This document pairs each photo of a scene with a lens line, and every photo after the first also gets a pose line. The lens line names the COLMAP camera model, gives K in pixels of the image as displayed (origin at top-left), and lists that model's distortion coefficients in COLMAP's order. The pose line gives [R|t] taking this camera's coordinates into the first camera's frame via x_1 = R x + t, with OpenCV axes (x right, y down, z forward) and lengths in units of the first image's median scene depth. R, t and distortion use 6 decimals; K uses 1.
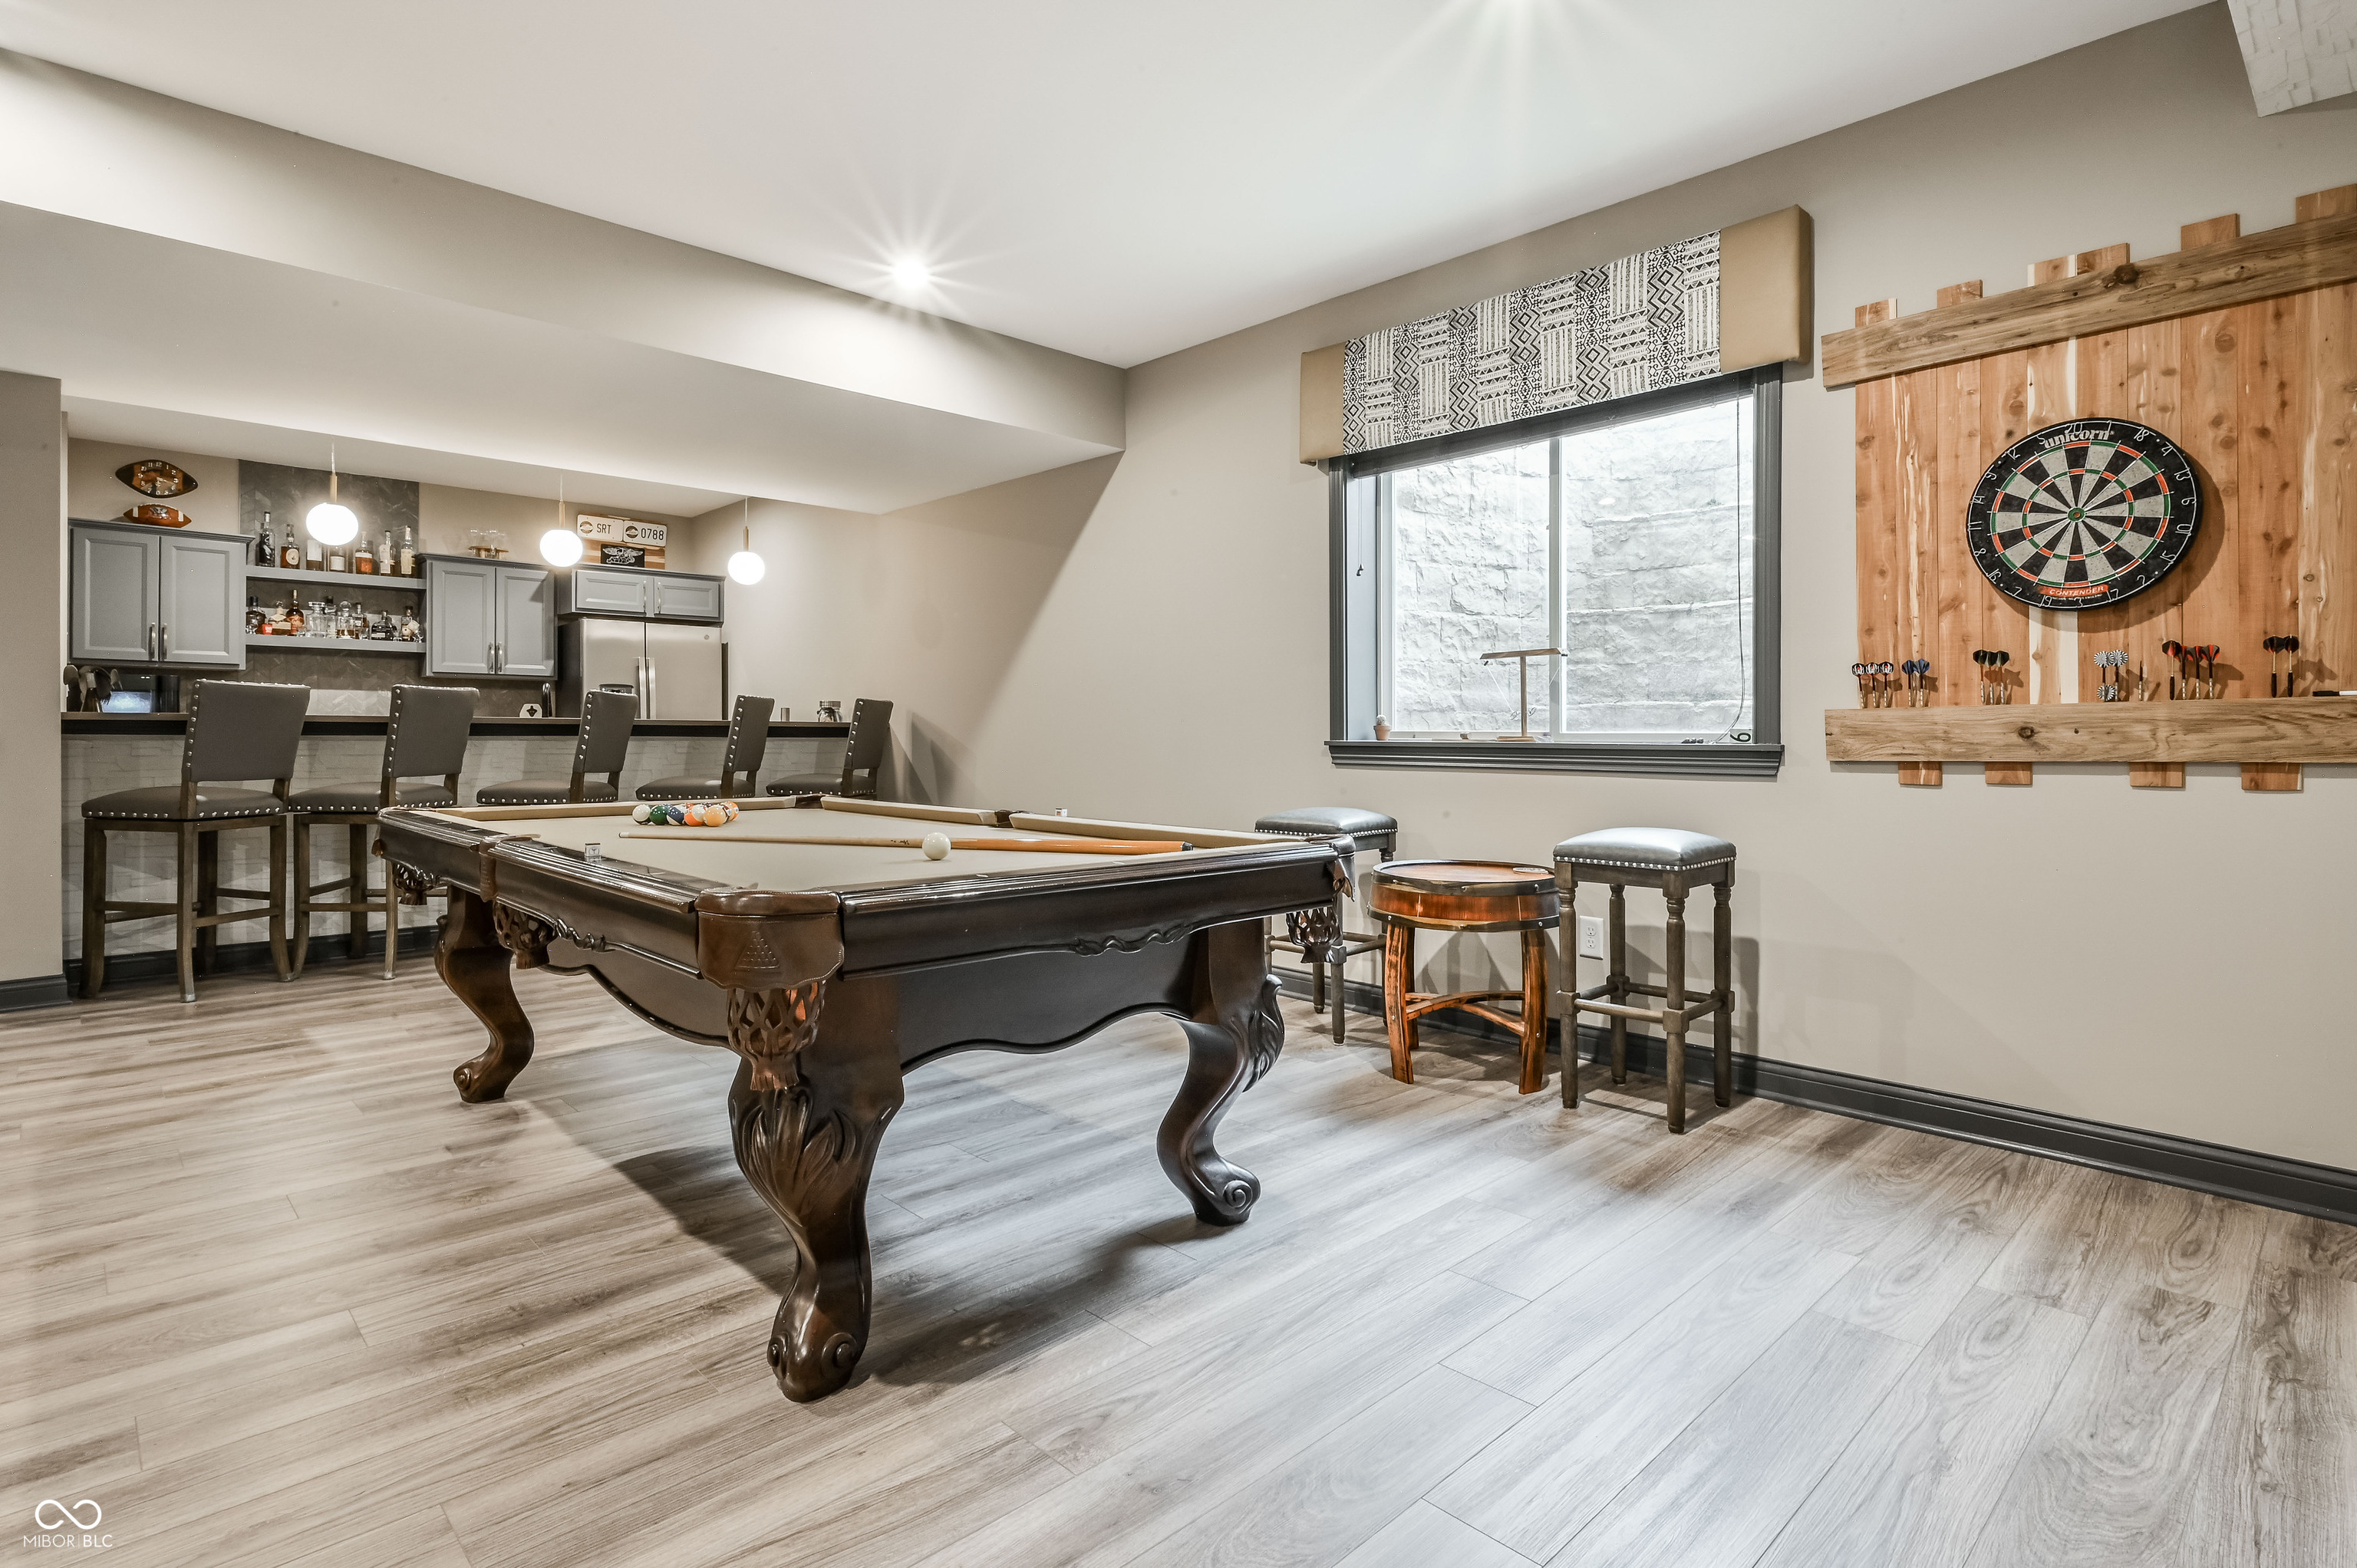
lens RADIAL K [[1146.8, 0, 1185.6], [0, 1146.8, 787.3], [0, 0, 1]] dist [0.003525, 0.000539]
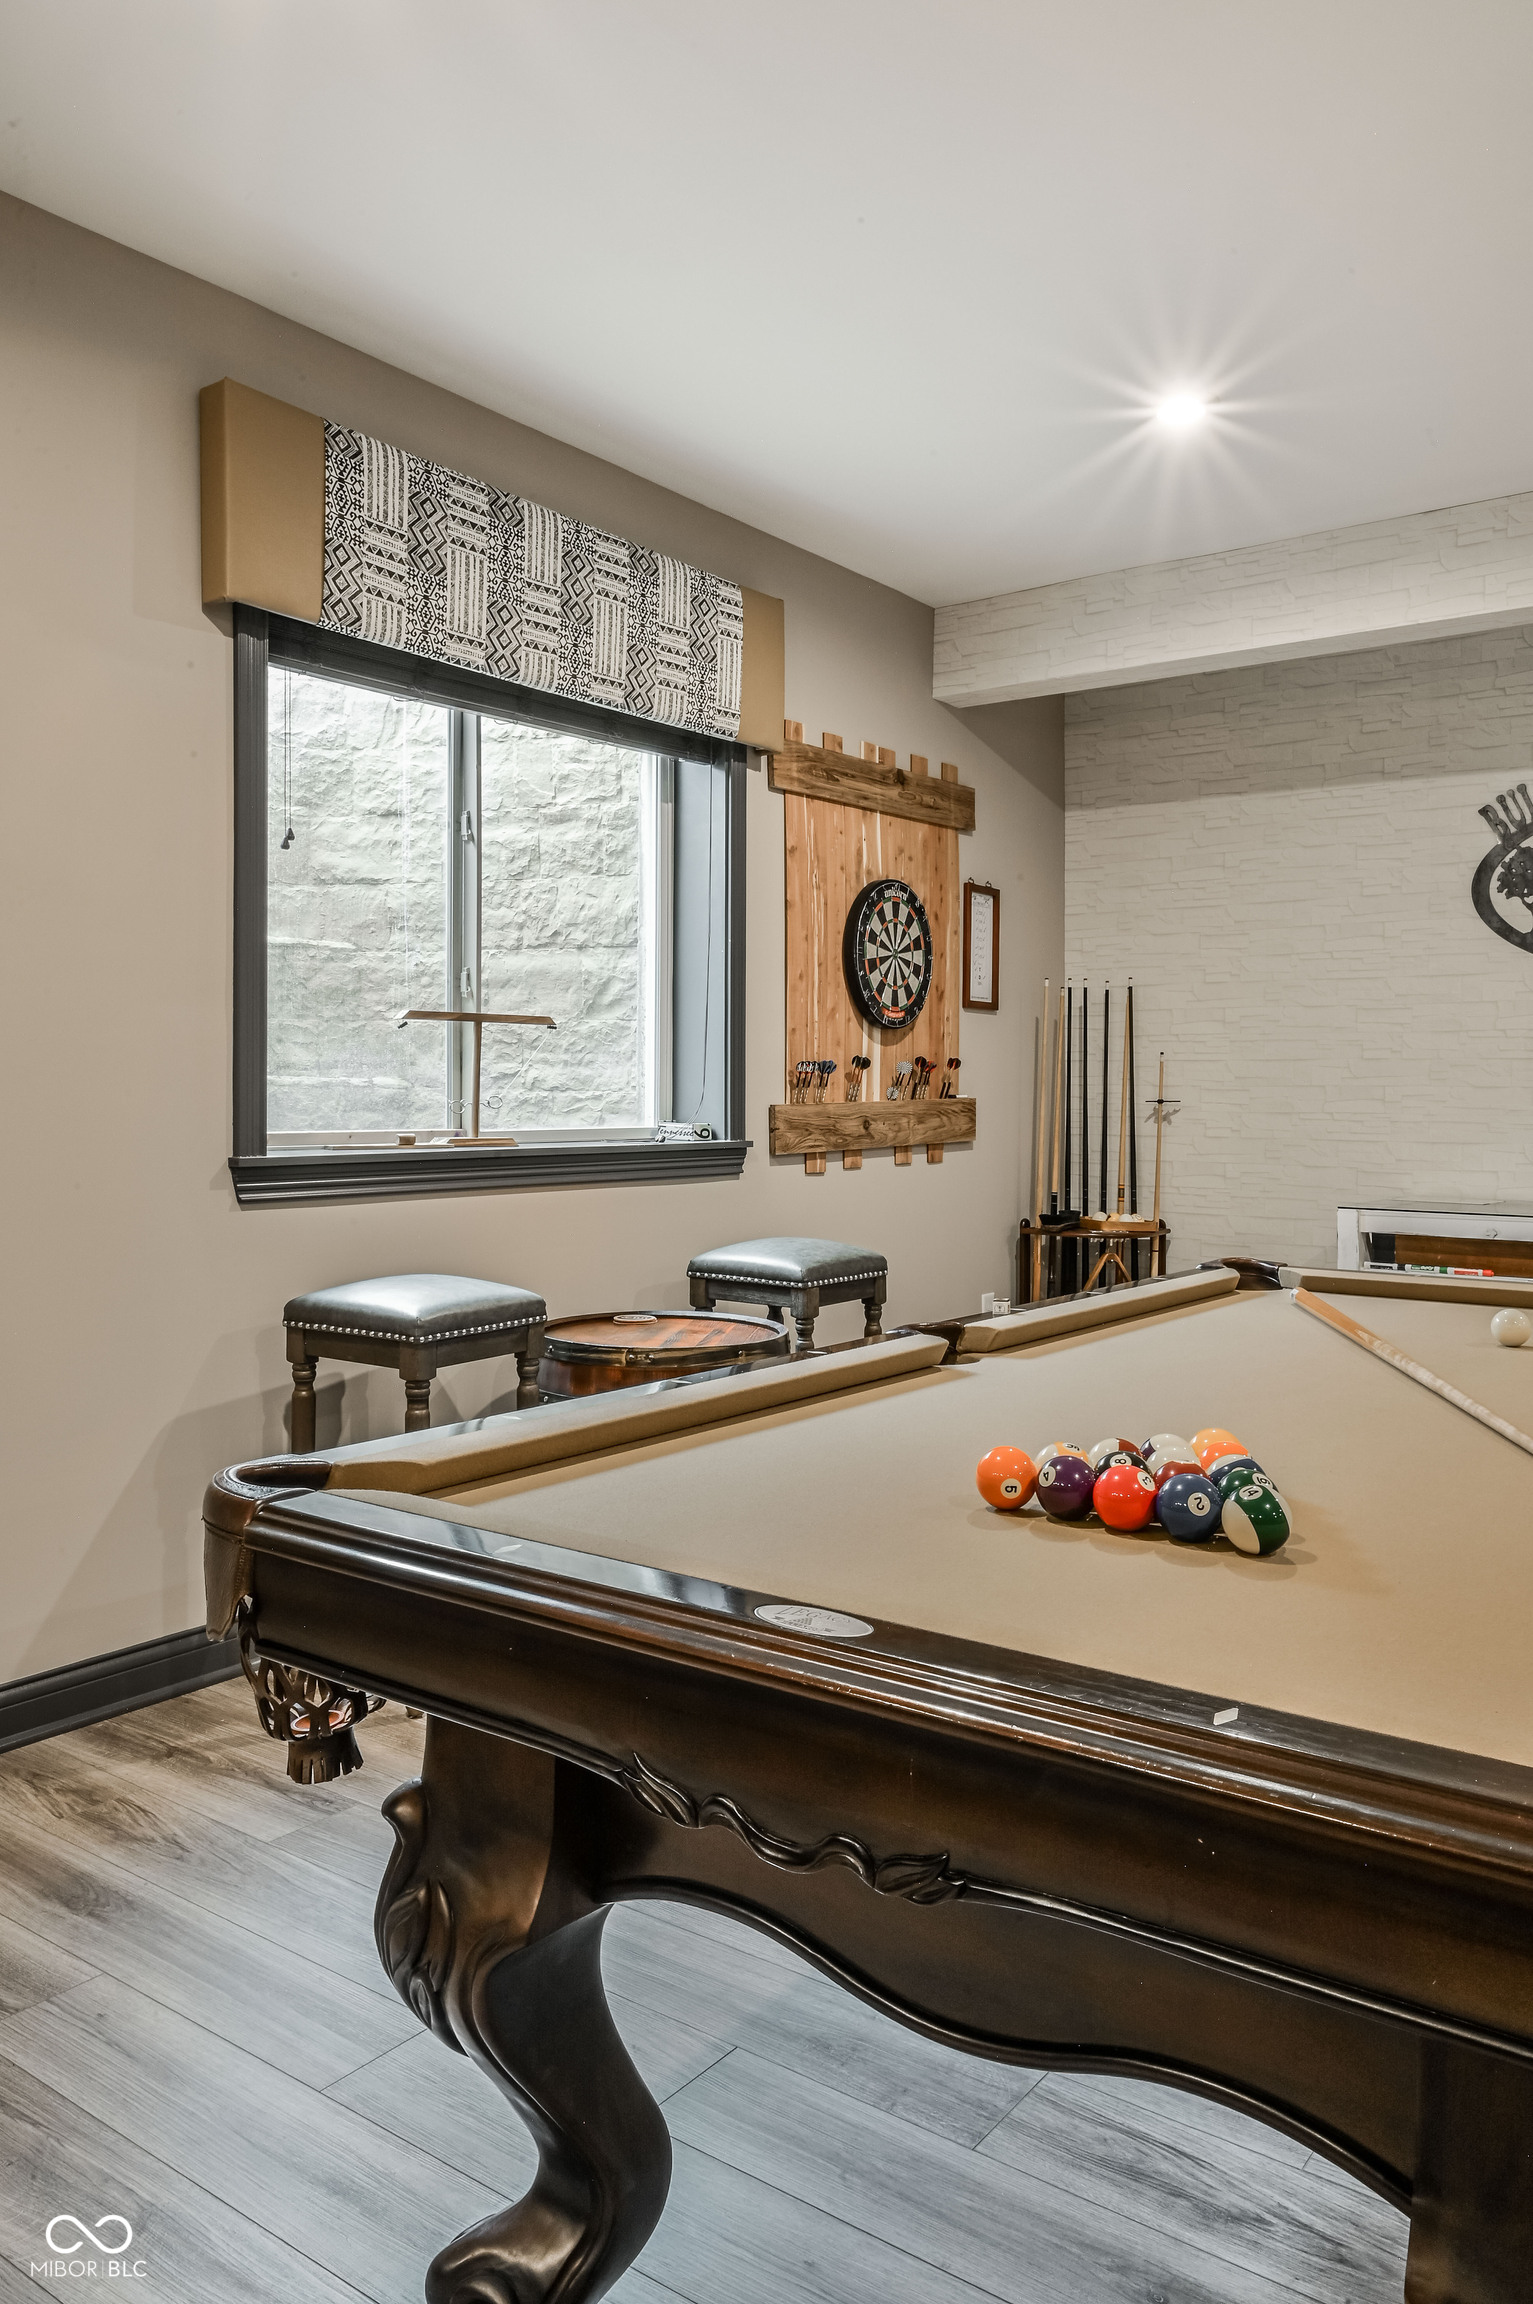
lens RADIAL K [[1721.6, 0, 770.2], [0, 1721.6, 1142.4], [0, 0, 1]] dist [-0.006485, -0.000607]
pose [[-0.167851, -0.037755, 0.985089, -0.435918], [0.037529, 0.998297, 0.044656, -0.047403], [-0.985098, 0.044465, -0.166149, 0.582629]]
